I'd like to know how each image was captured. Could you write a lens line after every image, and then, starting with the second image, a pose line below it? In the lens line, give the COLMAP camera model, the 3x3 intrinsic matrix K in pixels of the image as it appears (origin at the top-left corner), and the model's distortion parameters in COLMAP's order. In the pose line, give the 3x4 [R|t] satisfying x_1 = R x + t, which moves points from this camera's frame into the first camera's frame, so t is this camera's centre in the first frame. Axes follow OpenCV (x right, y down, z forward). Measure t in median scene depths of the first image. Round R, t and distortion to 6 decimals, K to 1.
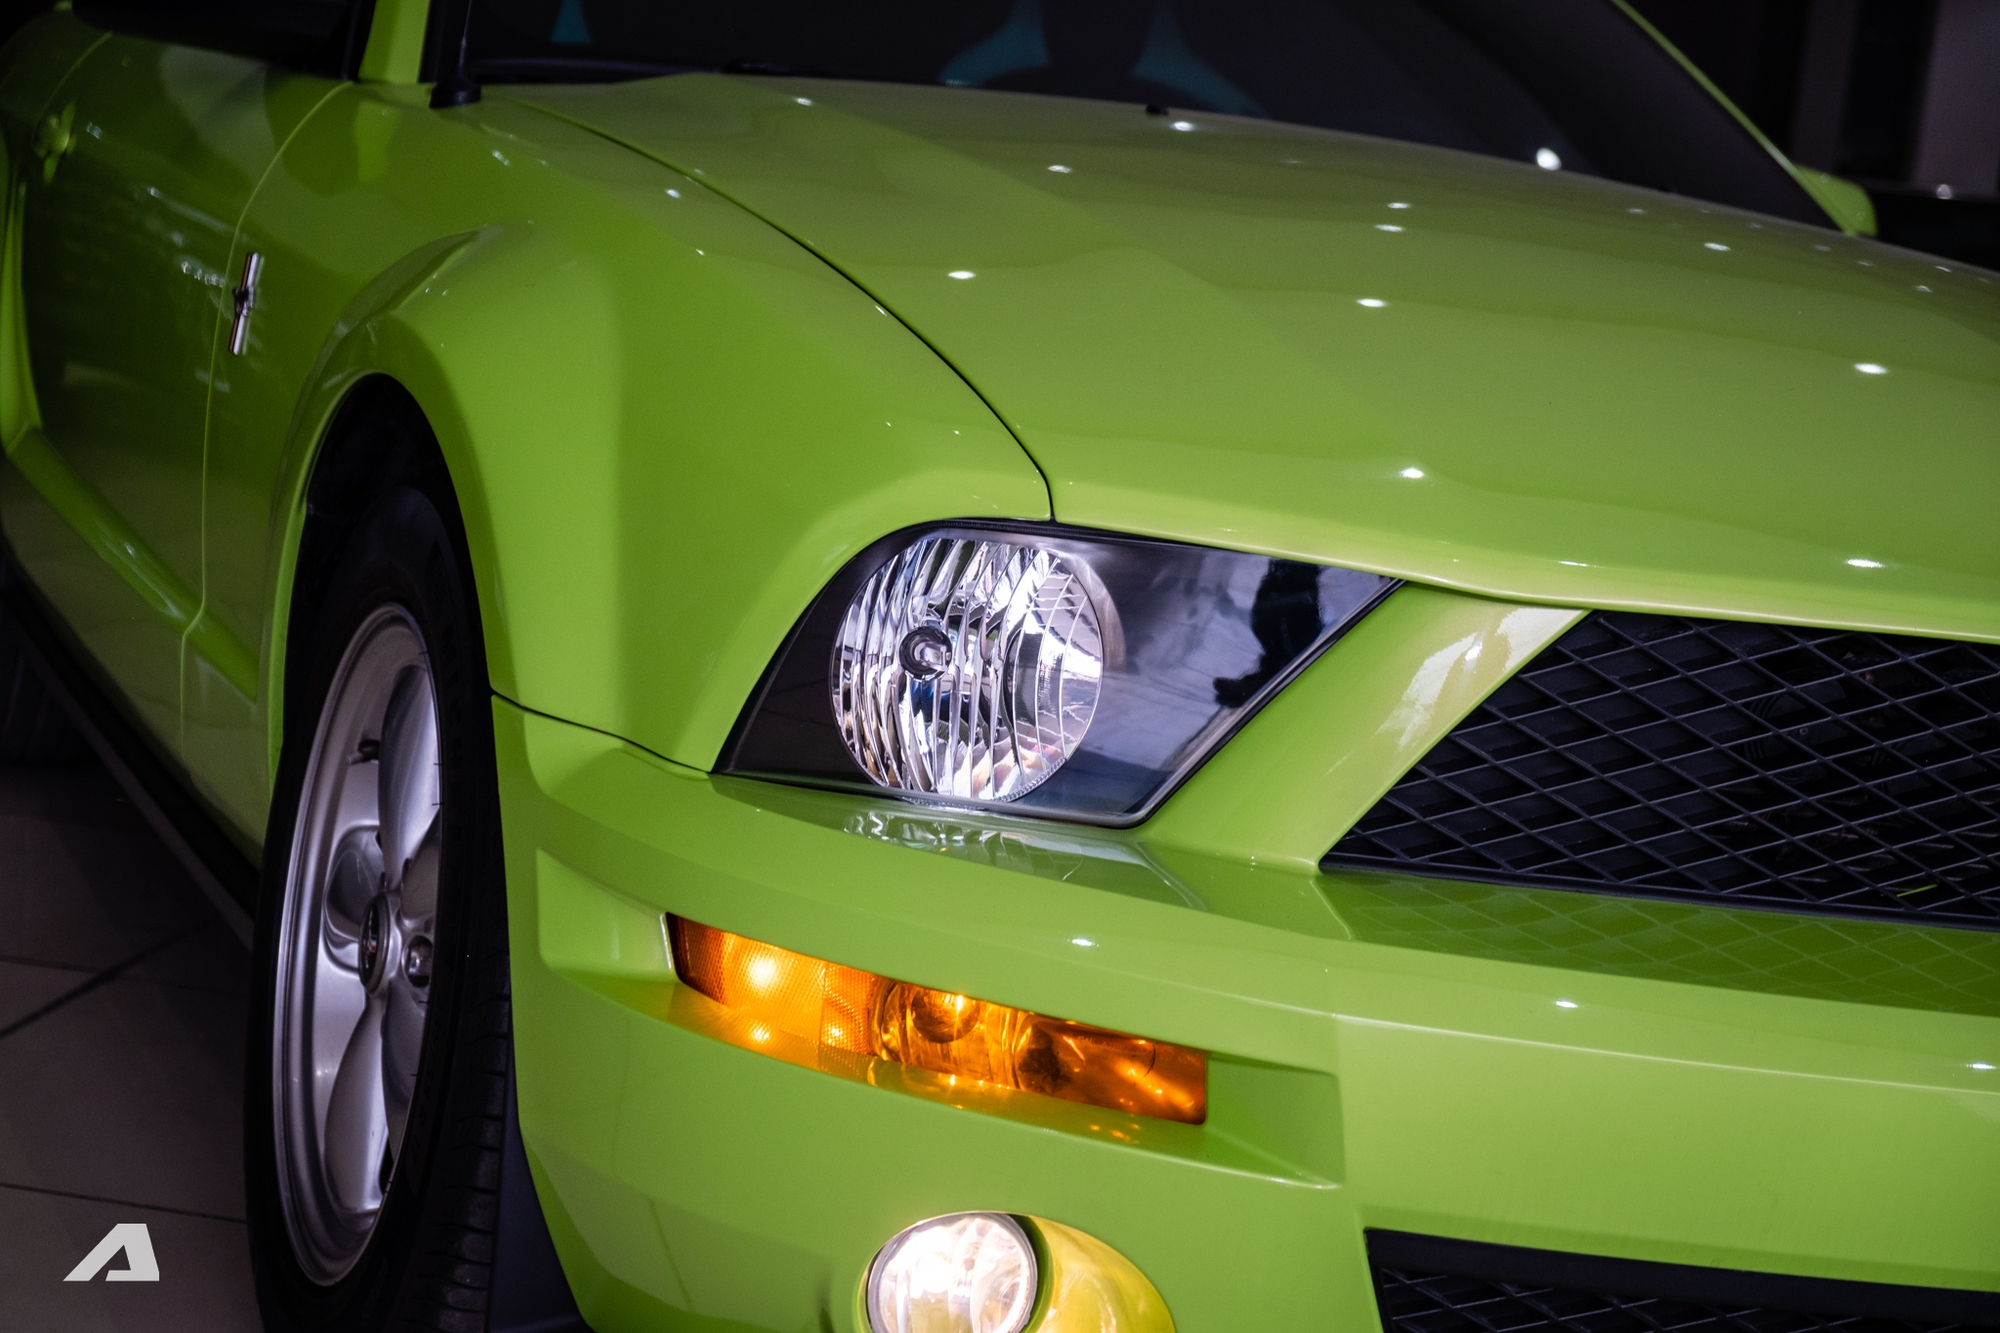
lens RADIAL K [[3736.5, 0, 995.2], [0, 3736.5, 667.8], [0, 0, 1]] dist [0.003504, 0.000000]
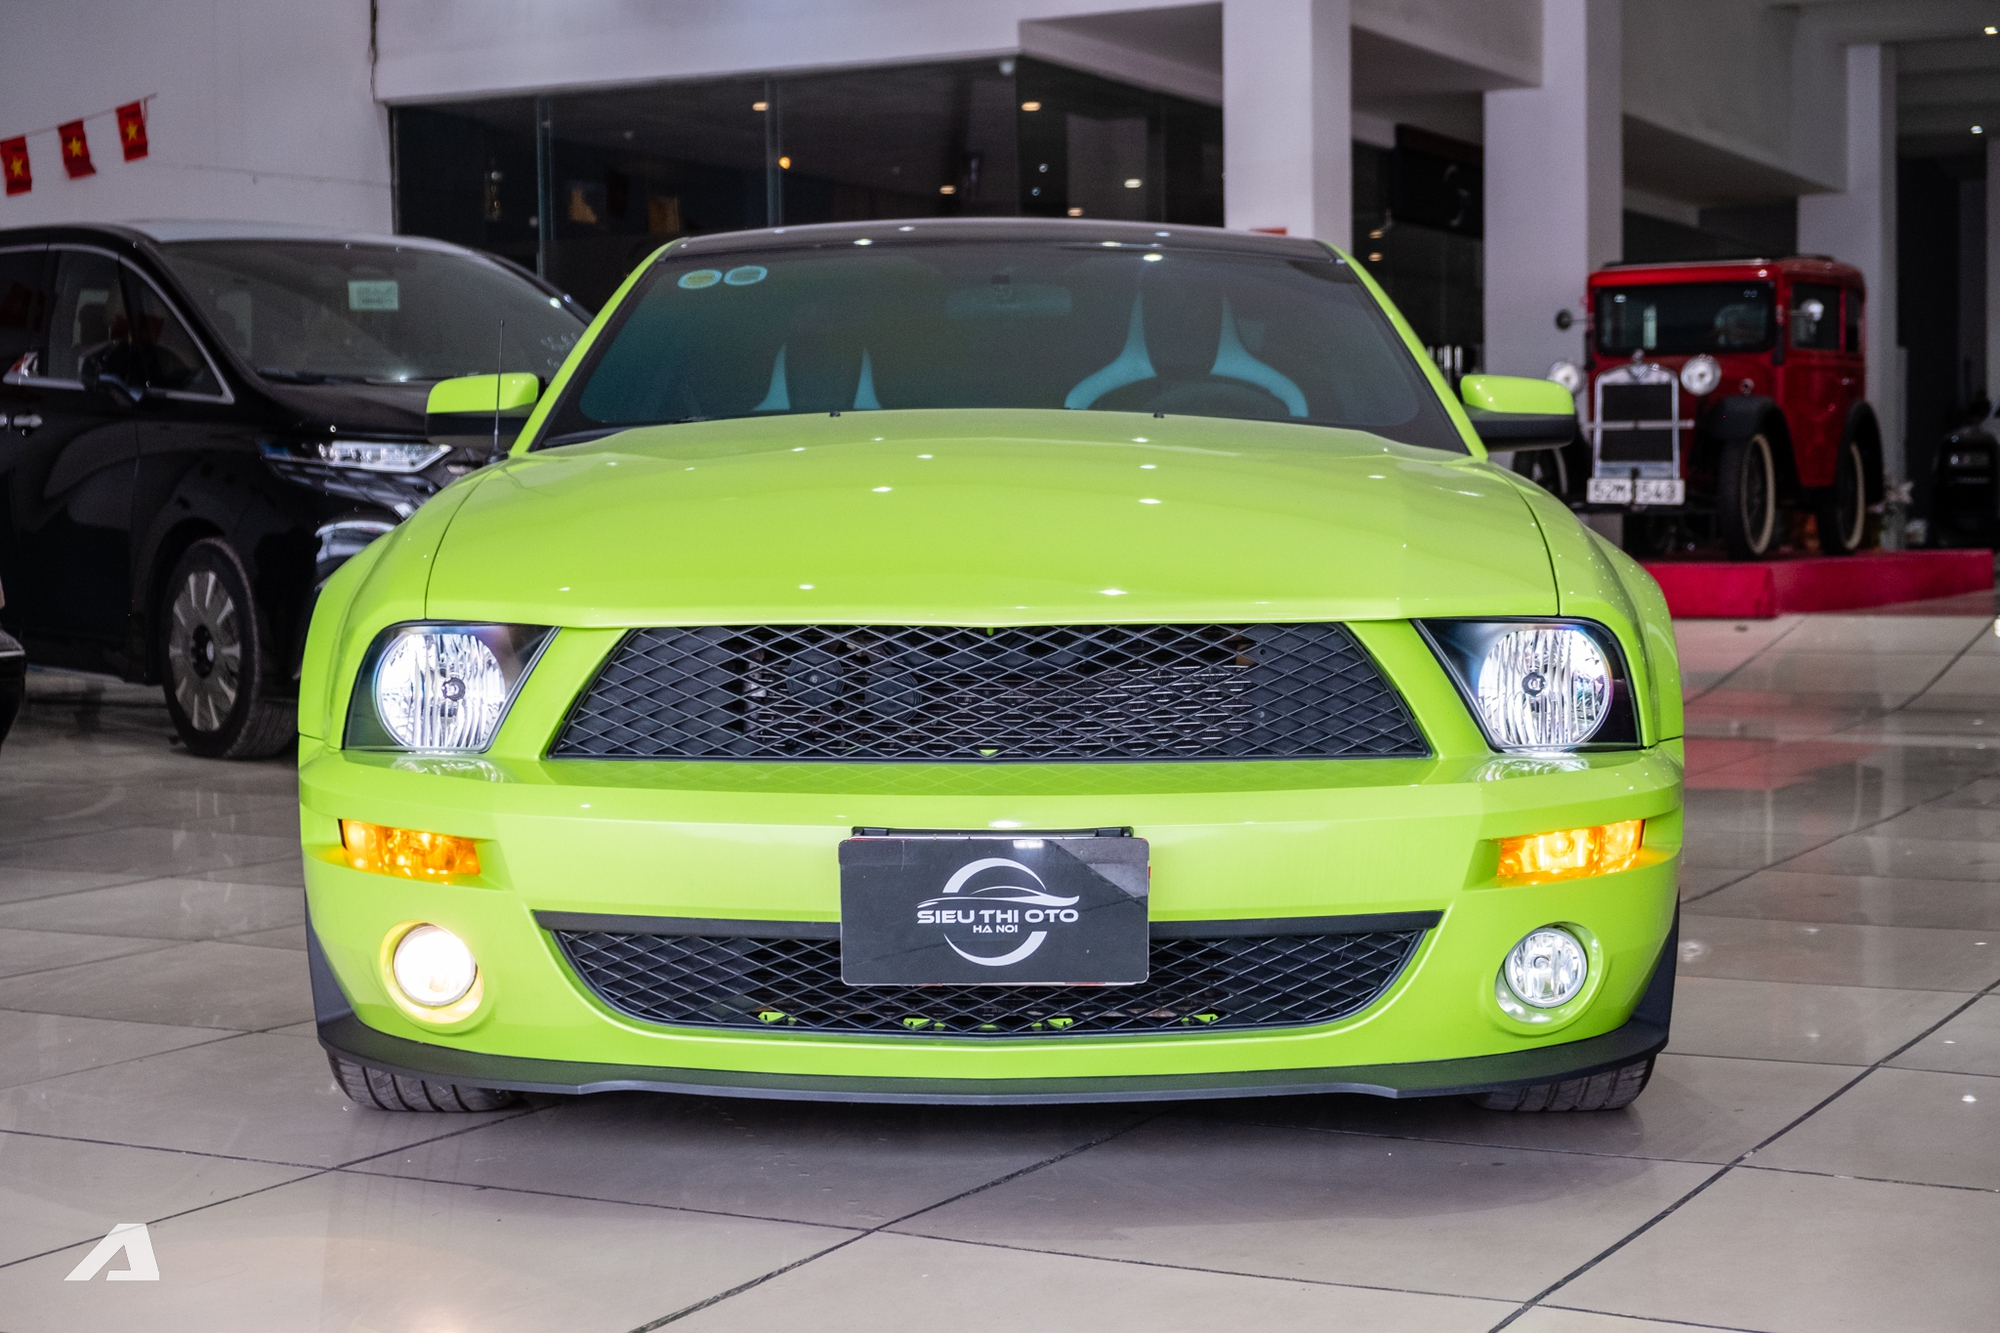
lens RADIAL K [[3354.7, 0, 1005.3], [0, 3354.7, 666.6], [0, 0, 1]] dist [-0.011178, 0.000000]
pose [[0.919399, -0.110534, -0.377476, 1.055534], [0.078111, 0.991896, -0.100202, 0.211900], [0.385493, 0.062640, 0.920582, -0.704630]]
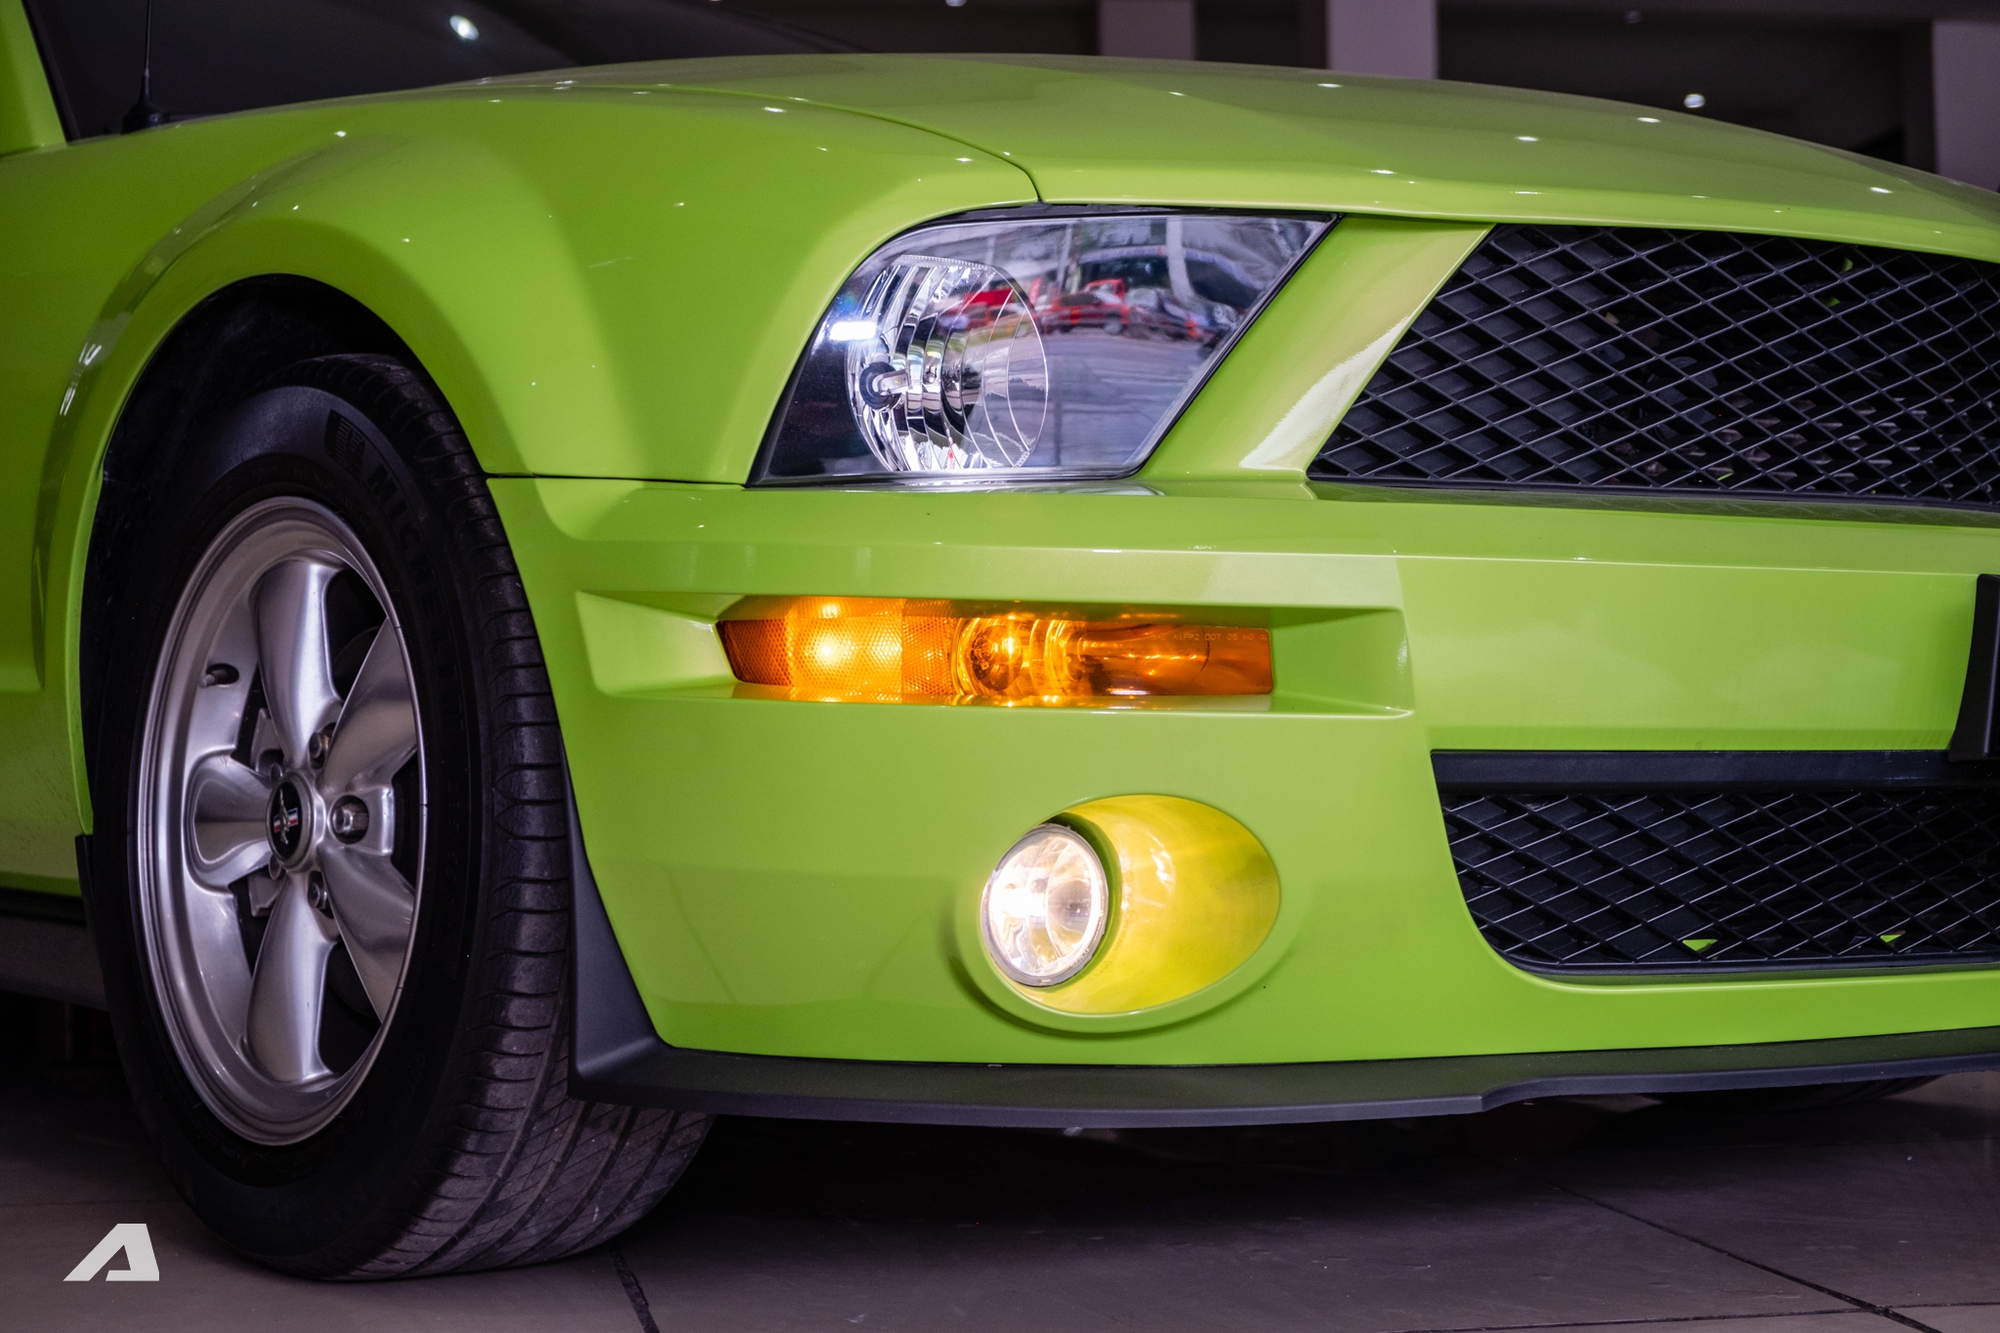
lens RADIAL K [[3354.7, 0, 1006.3], [0, 3354.7, 659.7], [0, 0, 1]] dist [-0.011178, 0.000000]
pose [[0.948602, -0.130973, 0.288099, -0.293329], [0.163365, 0.982330, -0.091322, 0.180768], [-0.271048, 0.133693, 0.953236, 0.046520]]
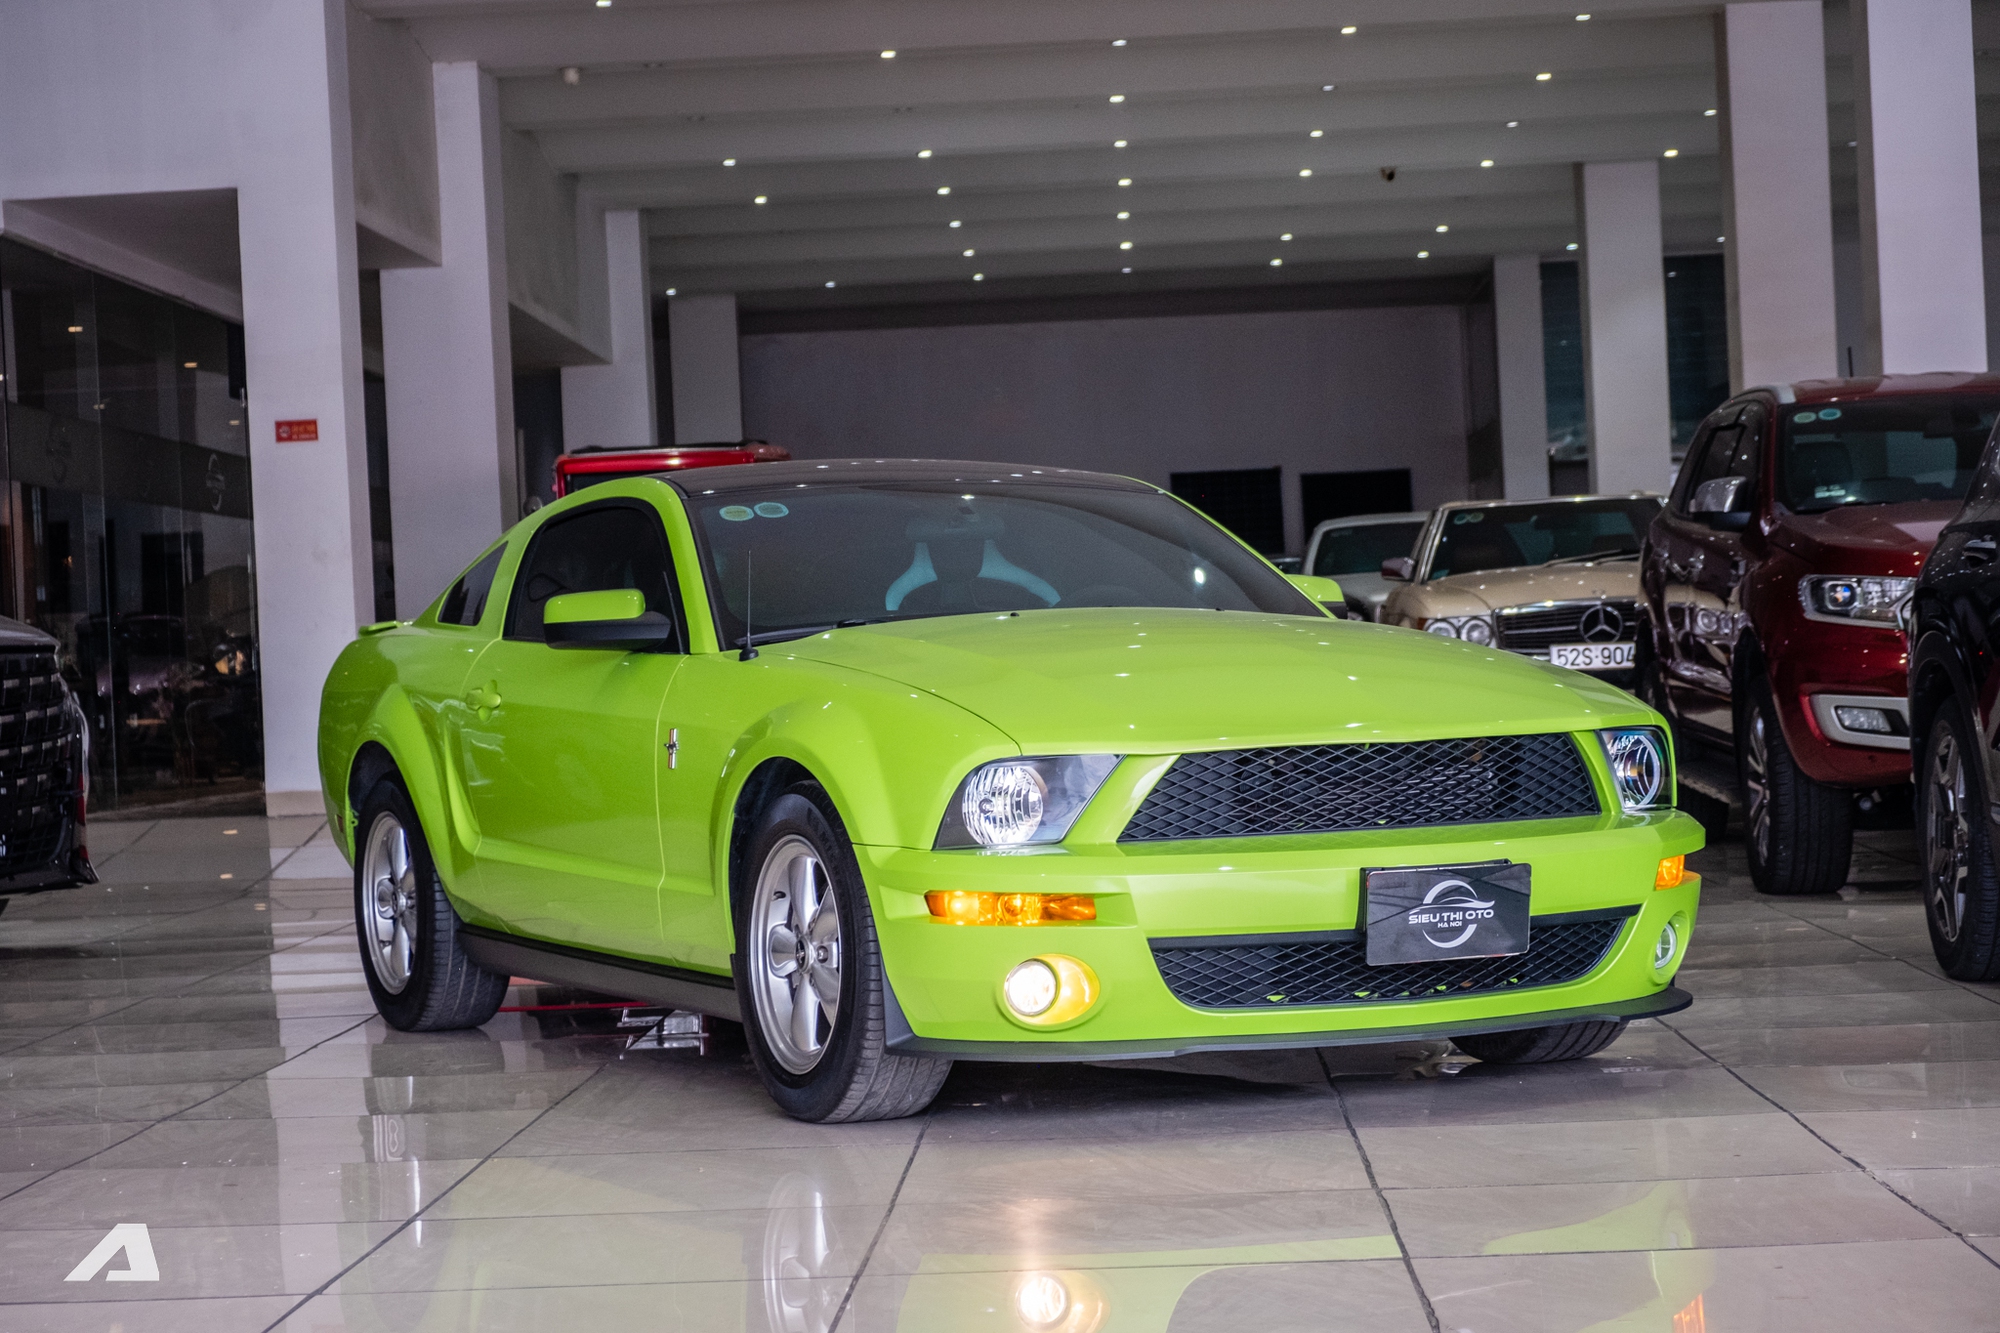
lens RADIAL K [[4190.4, 0, 995.0], [0, 4190.4, 671.5], [0, 0, 1]] dist [0.221554, 0.000000]
pose [[0.984309, -0.166398, 0.058717, -0.211057], [0.171682, 0.979977, -0.100851, 0.256382], [-0.040760, 0.109349, 0.993167, -2.688270]]
